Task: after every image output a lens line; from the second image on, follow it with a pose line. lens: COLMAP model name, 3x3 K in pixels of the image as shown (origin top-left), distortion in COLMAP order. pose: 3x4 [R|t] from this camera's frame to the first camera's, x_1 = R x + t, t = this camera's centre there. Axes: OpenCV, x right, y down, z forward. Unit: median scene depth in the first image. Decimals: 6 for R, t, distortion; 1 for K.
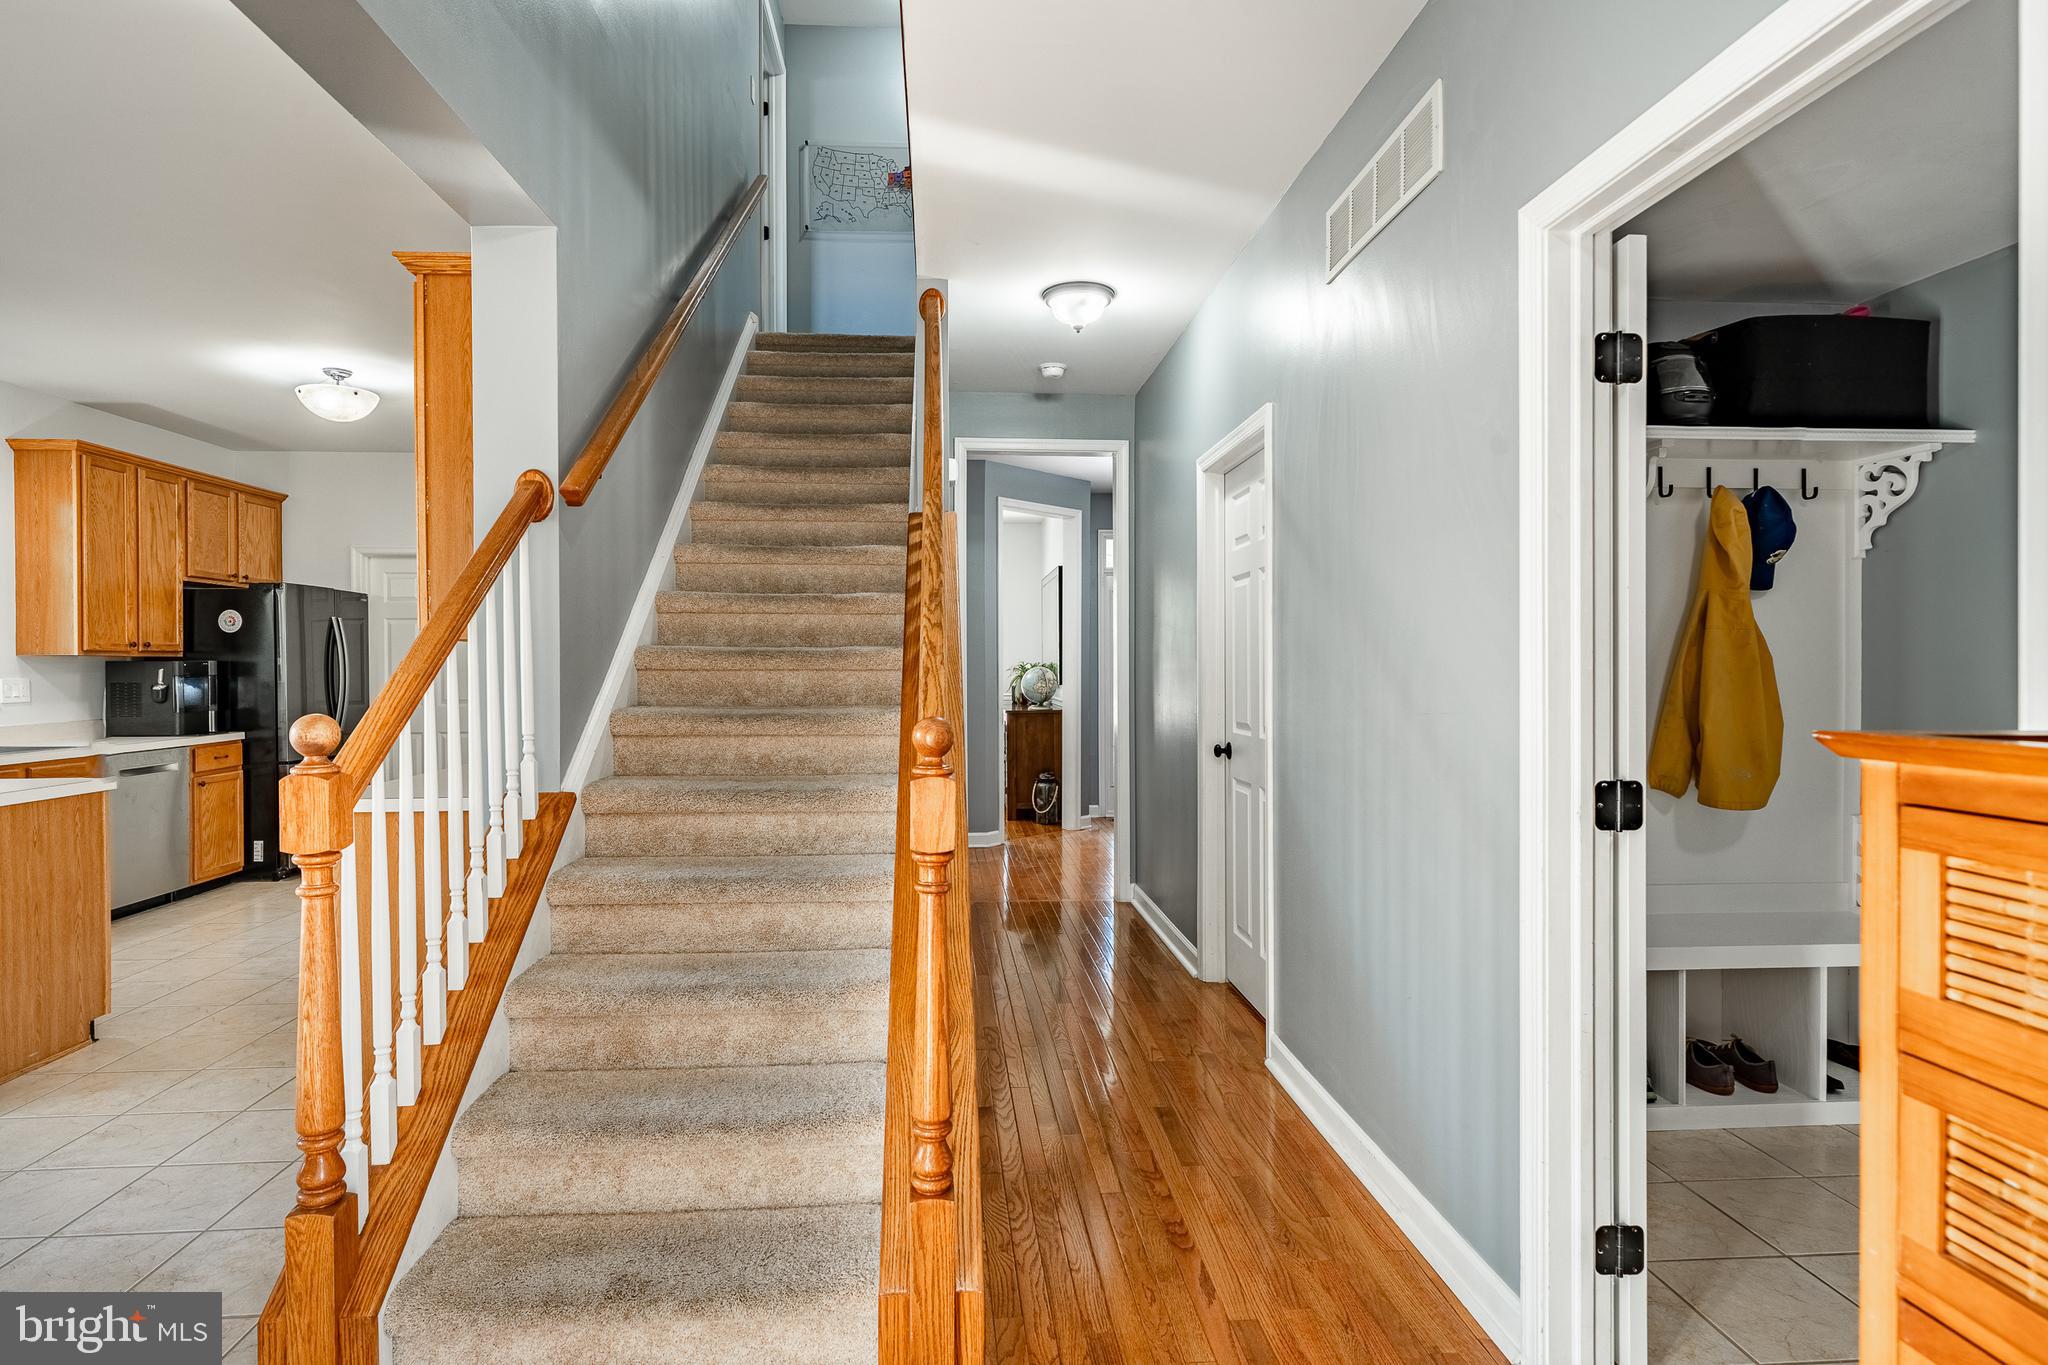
lens RADIAL K [[1069.9, 0, 1024.0], [0, 1069.9, 682.5], [0, 0, 1]] dist [0.000575, 0.000293]
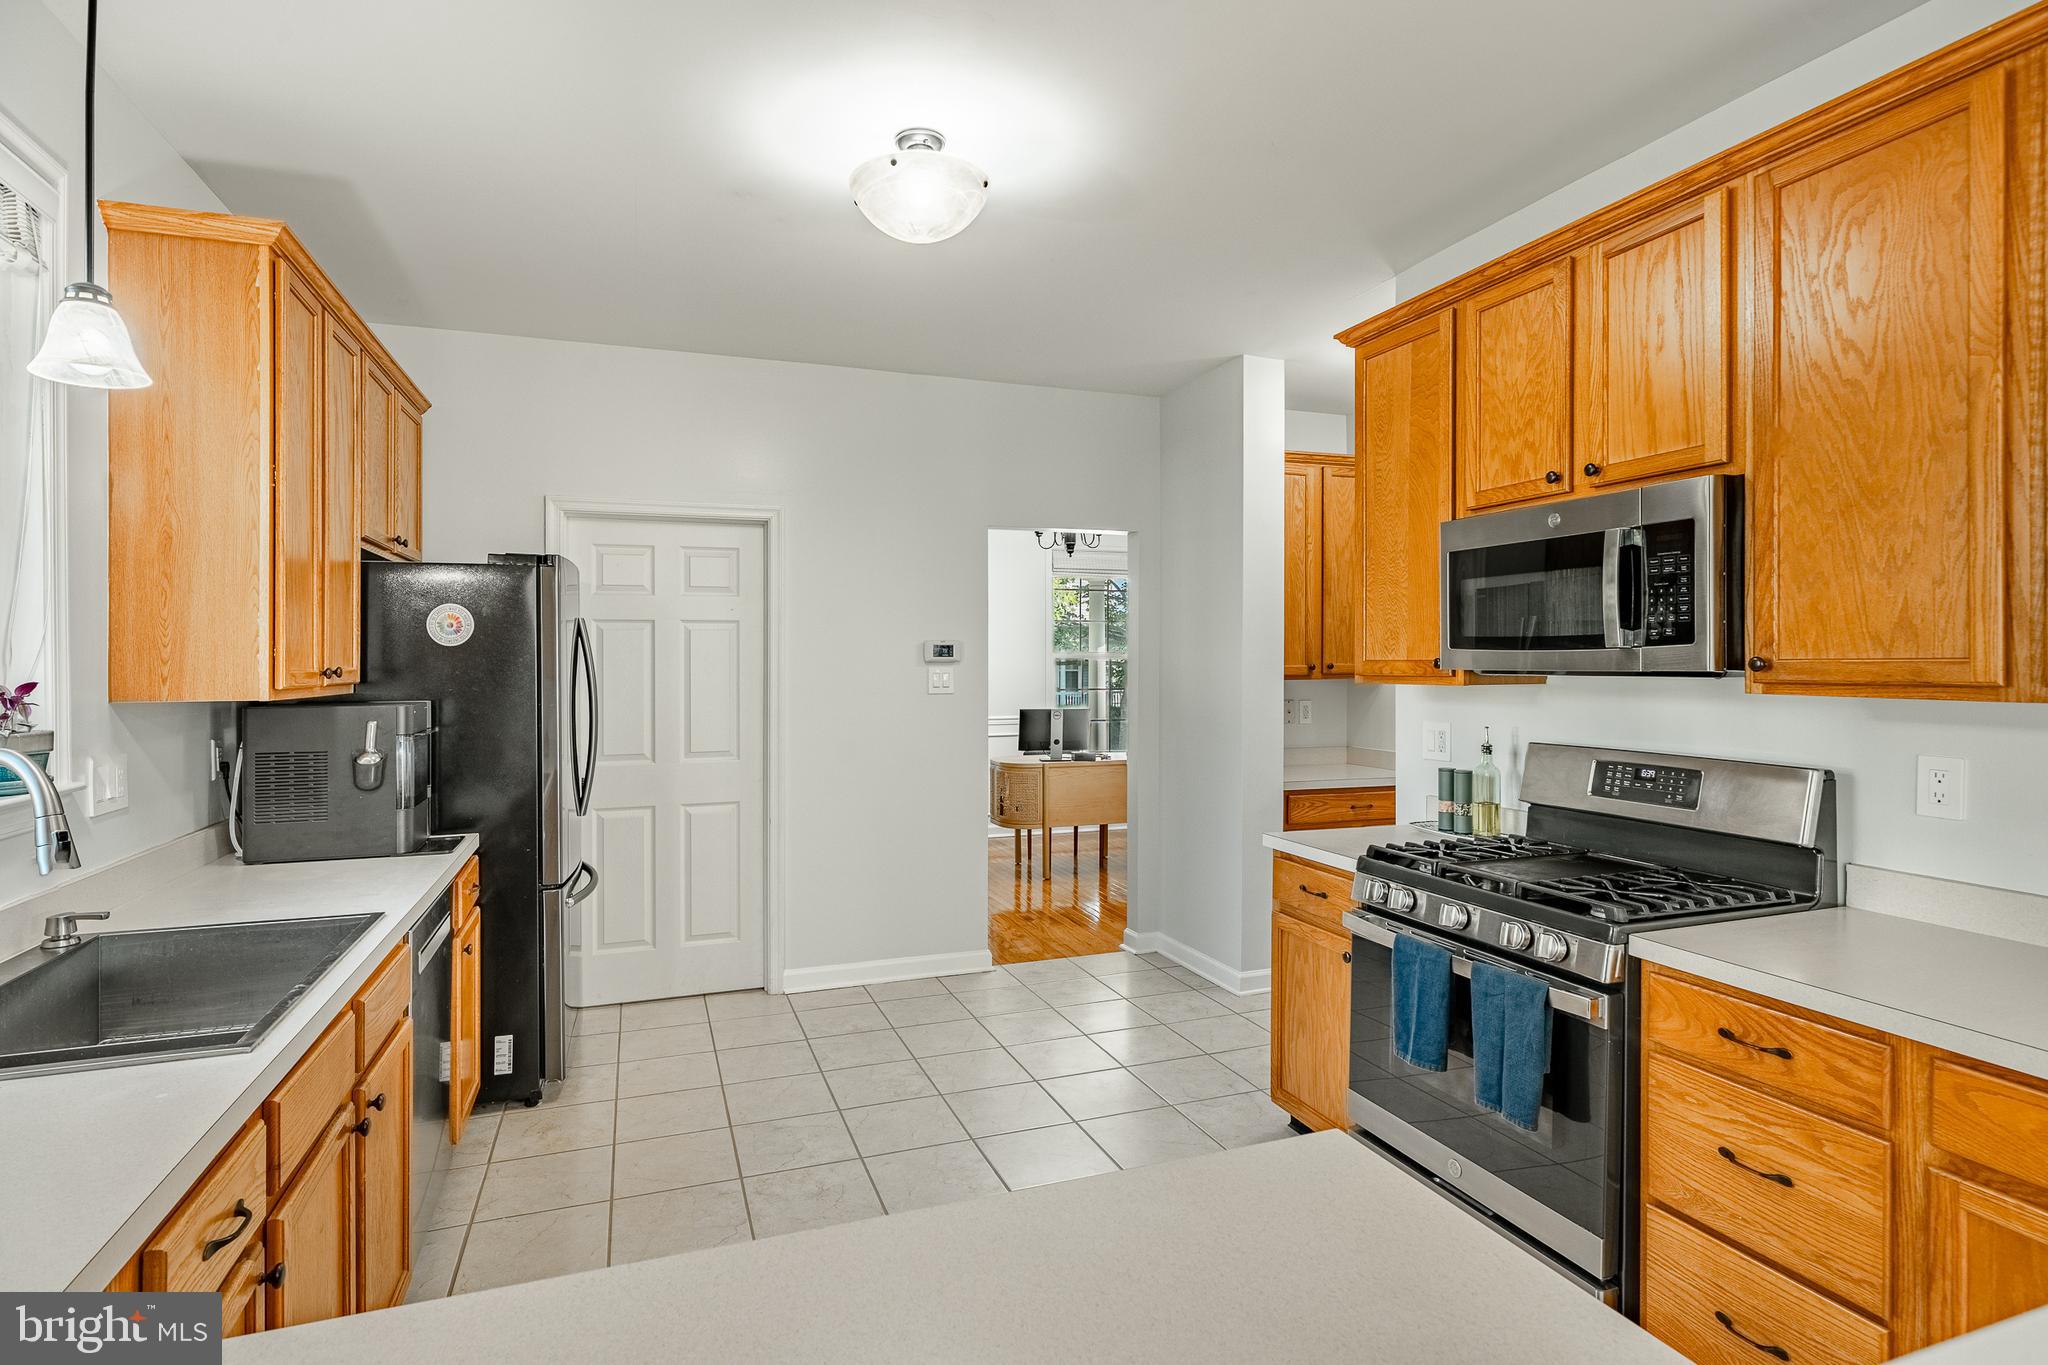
lens RADIAL K [[1042.8, 0, 1017.8], [0, 1042.8, 670.2], [0, 0, 1]] dist [-0.000103, -0.000665]
pose [[0.963684, 0.002089, 0.267037, -0.571319], [0.000418, 0.999956, -0.009334, -0.027990], [-0.267045, 0.009107, 0.963641, 0.401705]]
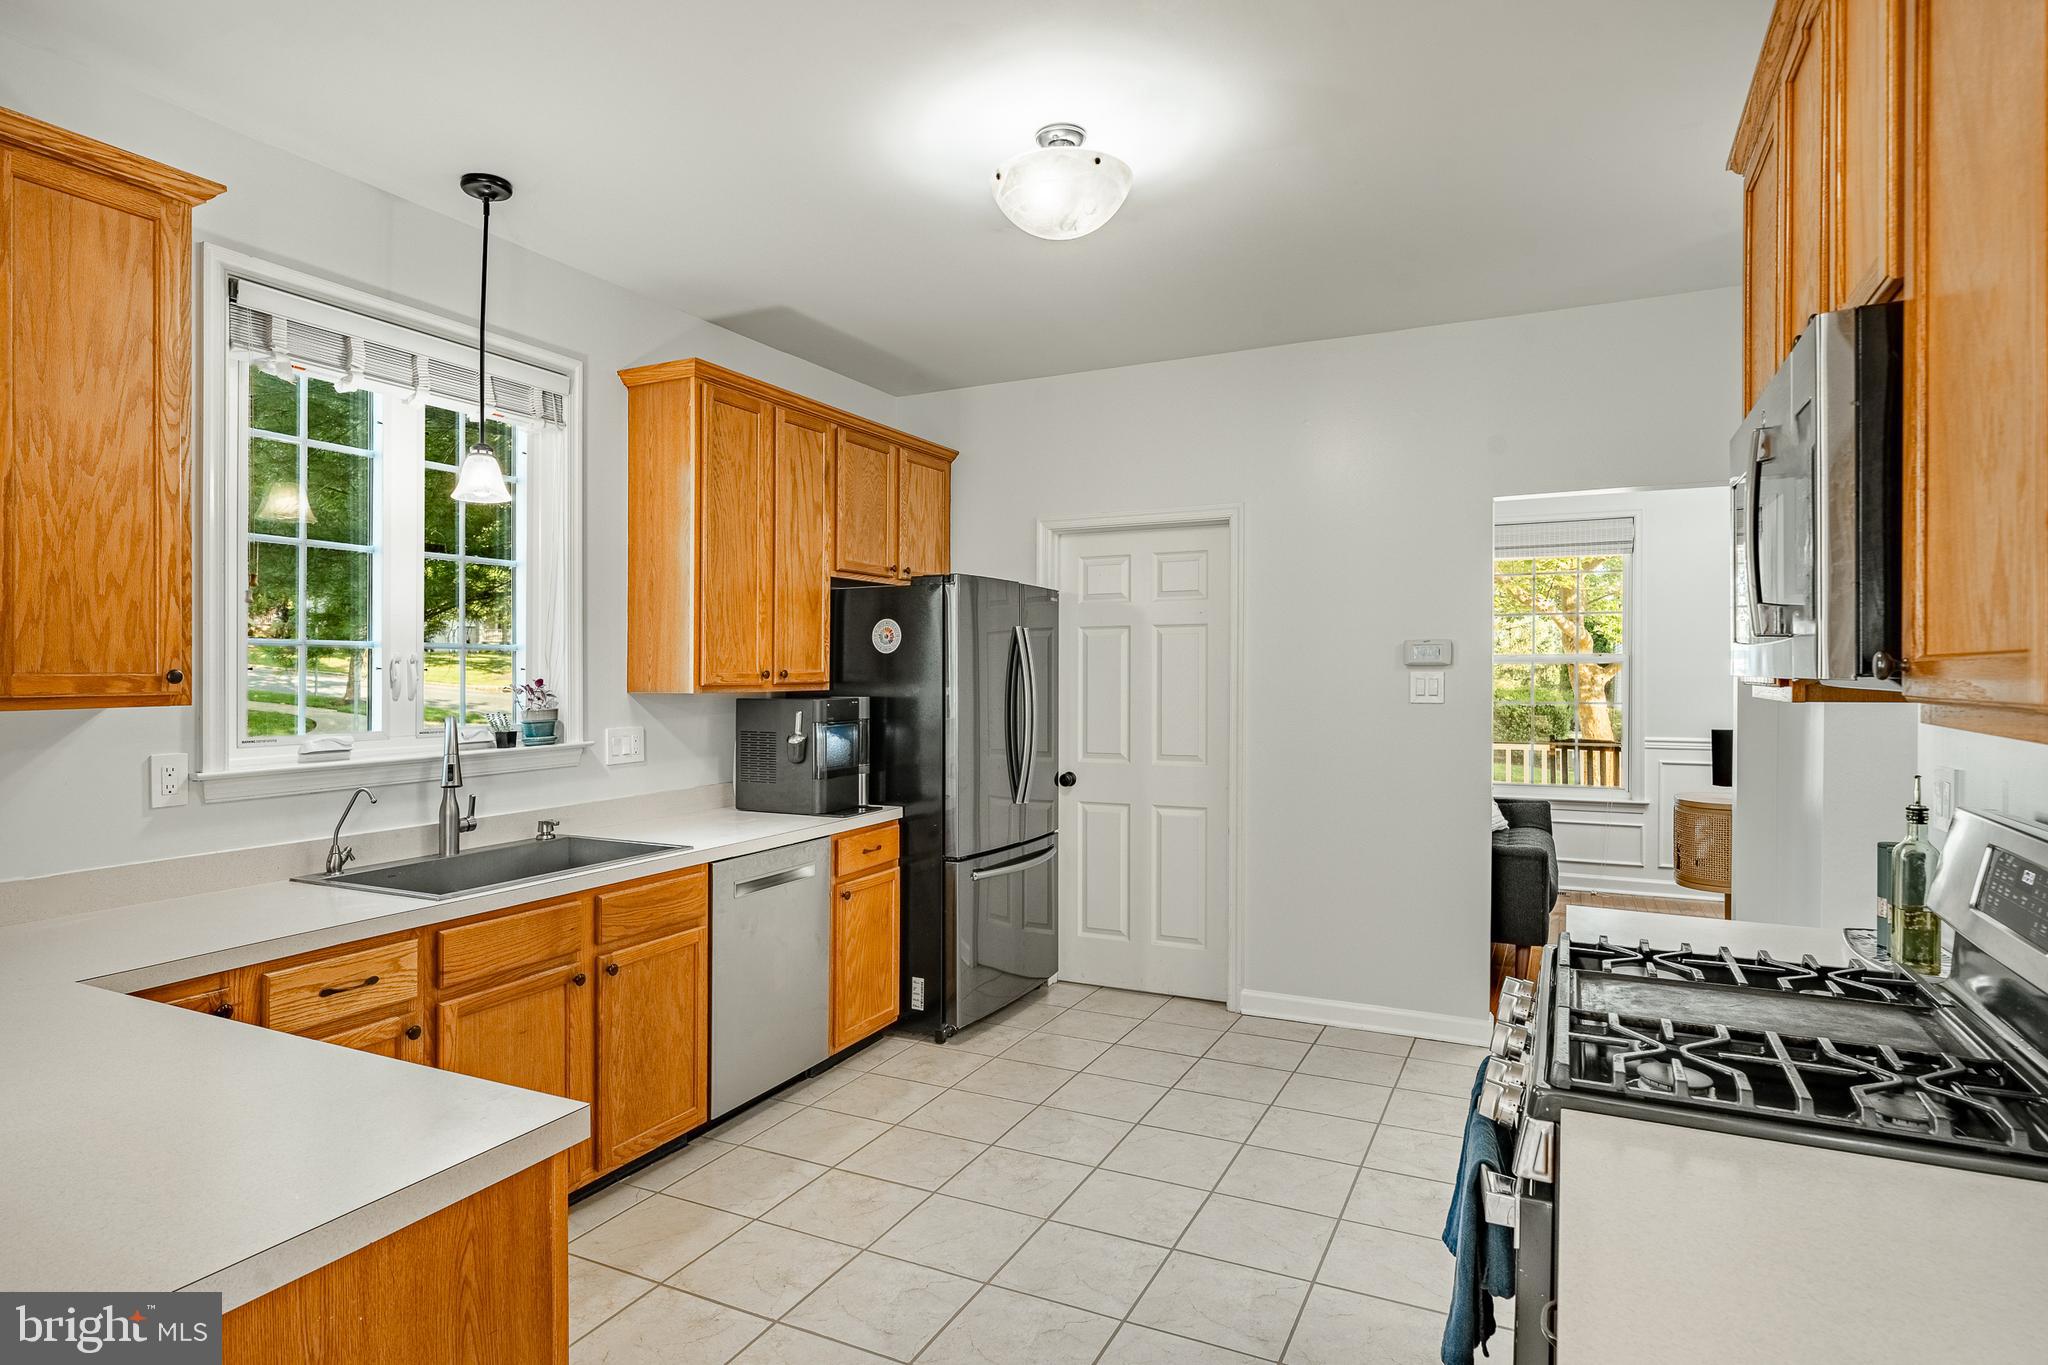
lens RADIAL K [[1117.3, 0, 998.9], [0, 1117.3, 680.8], [0, 0, 1]] dist [0.000648, 0.000637]
pose [[0.851851, 0.009301, -0.523702, -0.305216], [-0.010950, 0.999940, -0.000052, -0.028767], [0.523670, 0.005779, 0.851902, 0.426423]]
